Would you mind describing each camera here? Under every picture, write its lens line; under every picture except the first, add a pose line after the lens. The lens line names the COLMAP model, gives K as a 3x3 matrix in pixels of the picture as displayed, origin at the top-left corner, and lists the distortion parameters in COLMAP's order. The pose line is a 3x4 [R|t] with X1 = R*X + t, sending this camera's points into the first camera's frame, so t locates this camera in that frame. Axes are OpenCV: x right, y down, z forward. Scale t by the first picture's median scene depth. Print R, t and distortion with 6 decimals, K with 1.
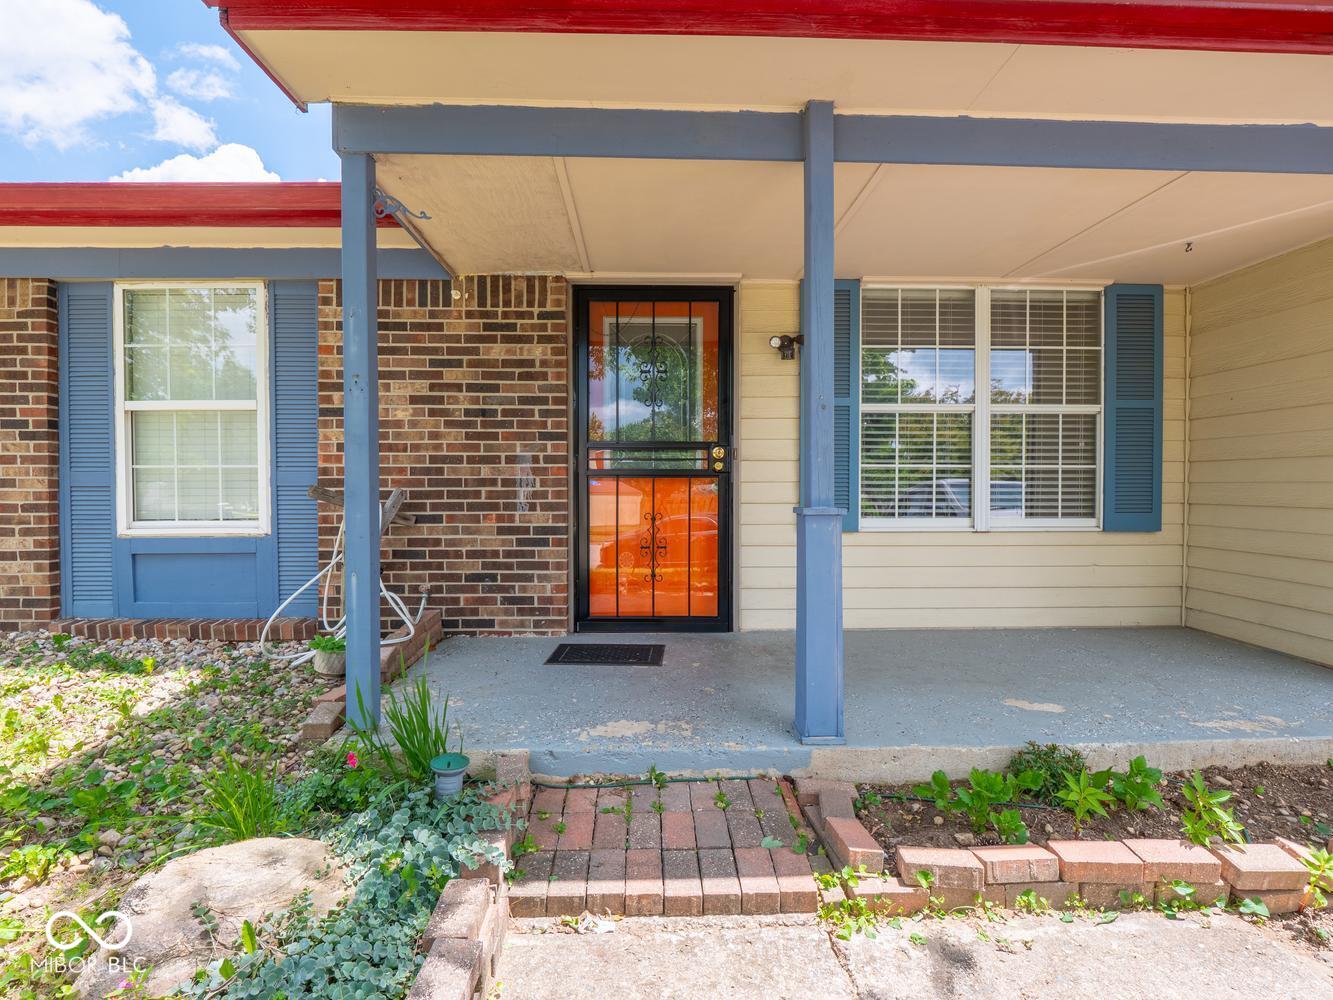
lens RADIAL K [[650.9, 0, 666.5], [0, 650.9, 500.0], [0, 0, 1]] dist [-0.013910, -0.001508]
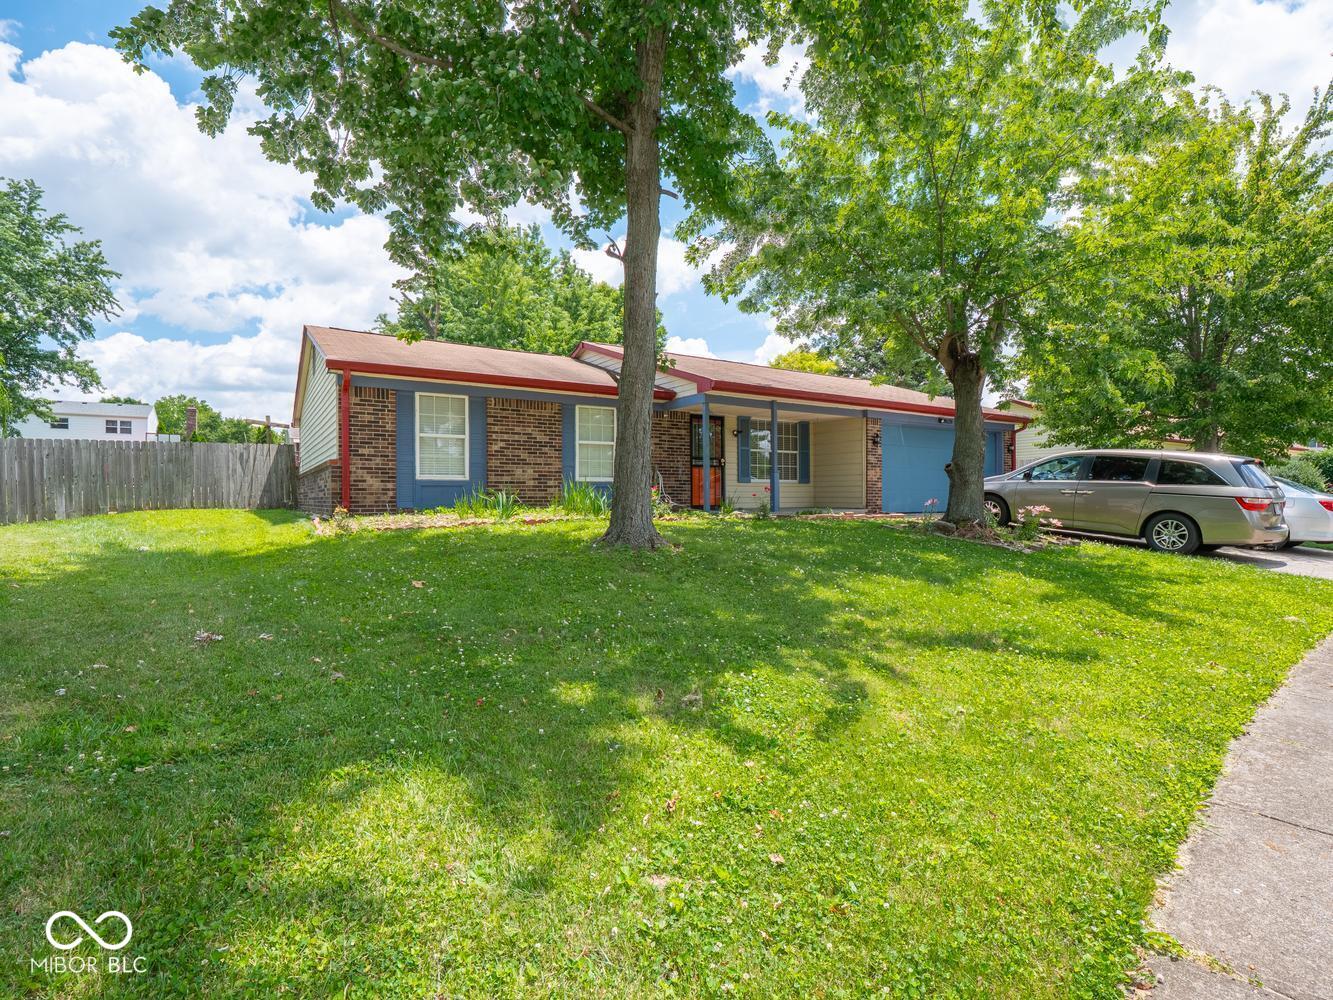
lens RADIAL K [[650.9, 0, 666.5], [0, 650.9, 500.0], [0, 0, 1]] dist [-0.013910, -0.001508]
pose [[0.857937, -0.005169, 0.513728, -2.178025], [0.015952, 0.999735, -0.016581, 0.215332], [-0.513507, 0.022420, 0.857793, -2.104508]]
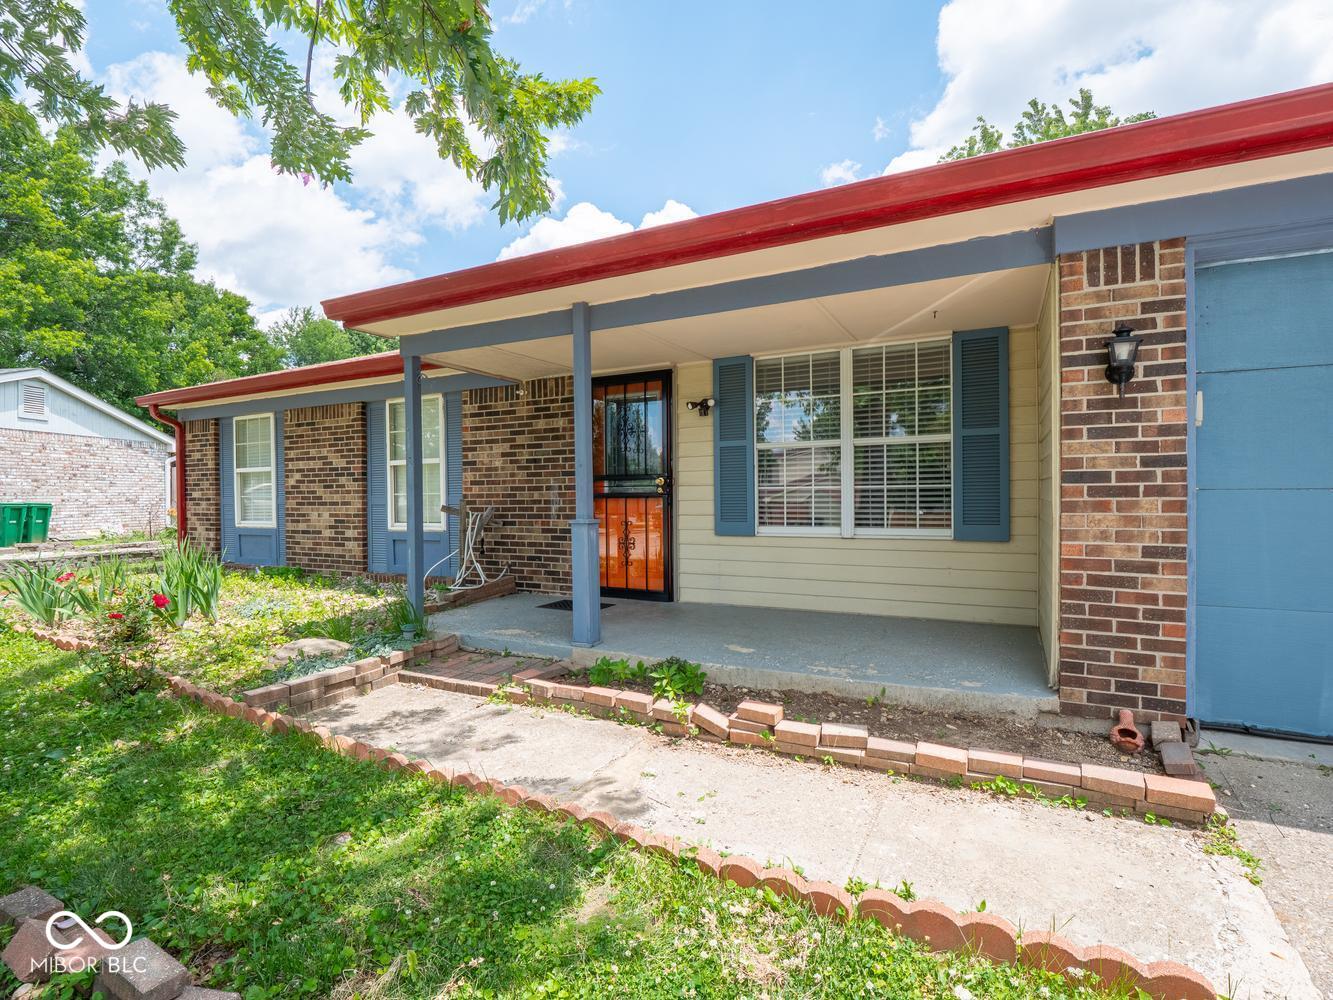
lens RADIAL K [[650.9, 0, 666.5], [0, 650.9, 500.0], [0, 0, 1]] dist [-0.013910, -0.001508]
pose [[0.877870, -0.006051, -0.478861, 0.826932], [0.002276, 0.999962, -0.008463, -0.017176], [0.478894, 0.006340, 0.877850, -0.319034]]
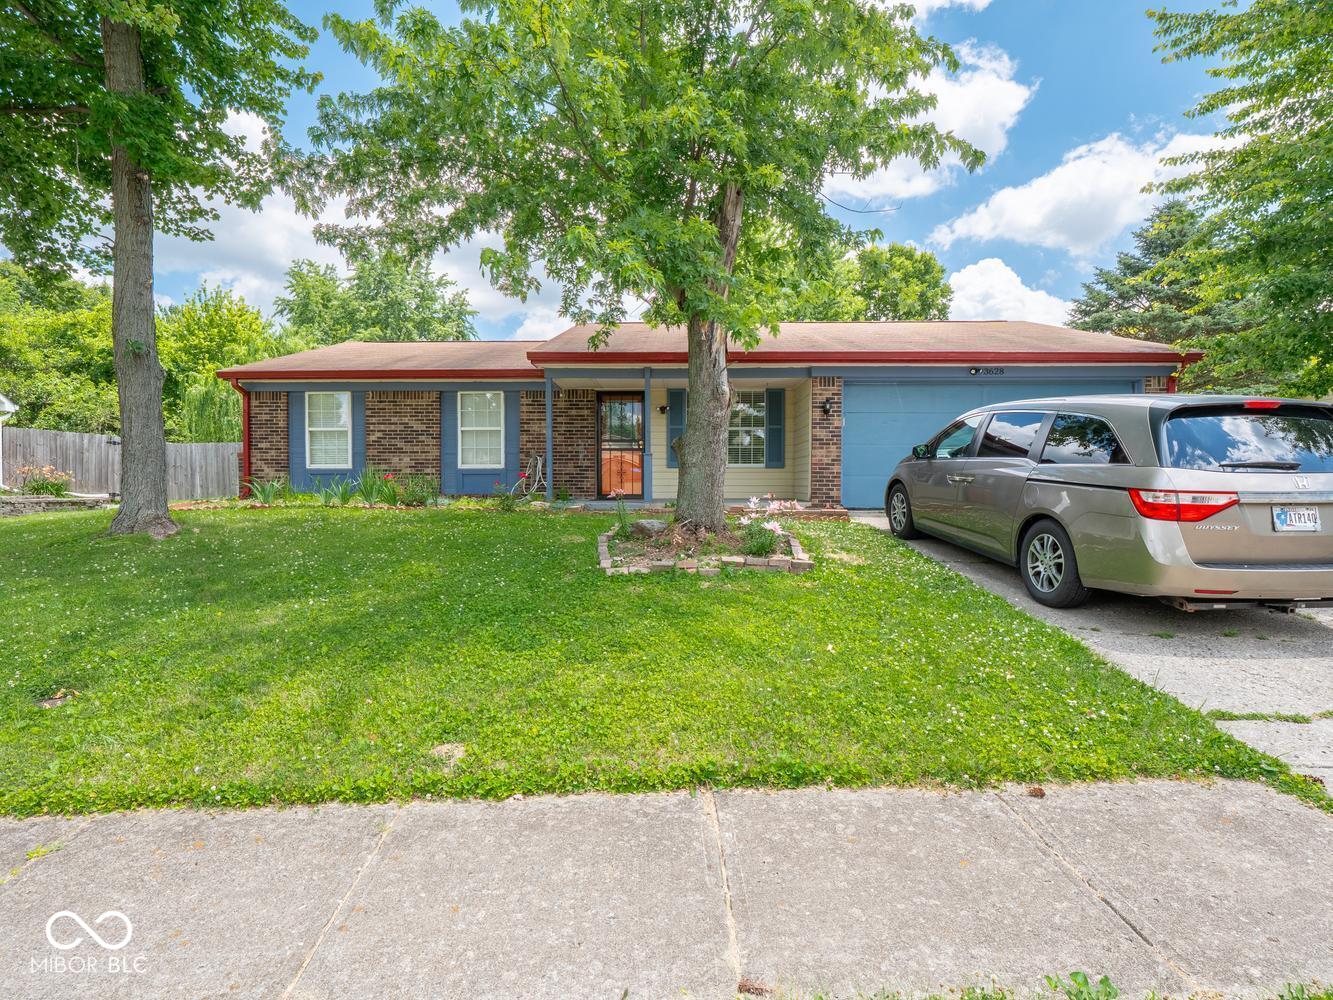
lens RADIAL K [[650.9, 0, 666.5], [0, 650.9, 500.0], [0, 0, 1]] dist [-0.013910, -0.001508]
pose [[0.999118, 0.001182, -0.041979, 0.349185], [-0.001234, 0.999999, -0.001206, 0.219789], [0.041978, 0.001257, 0.999118, -2.275165]]
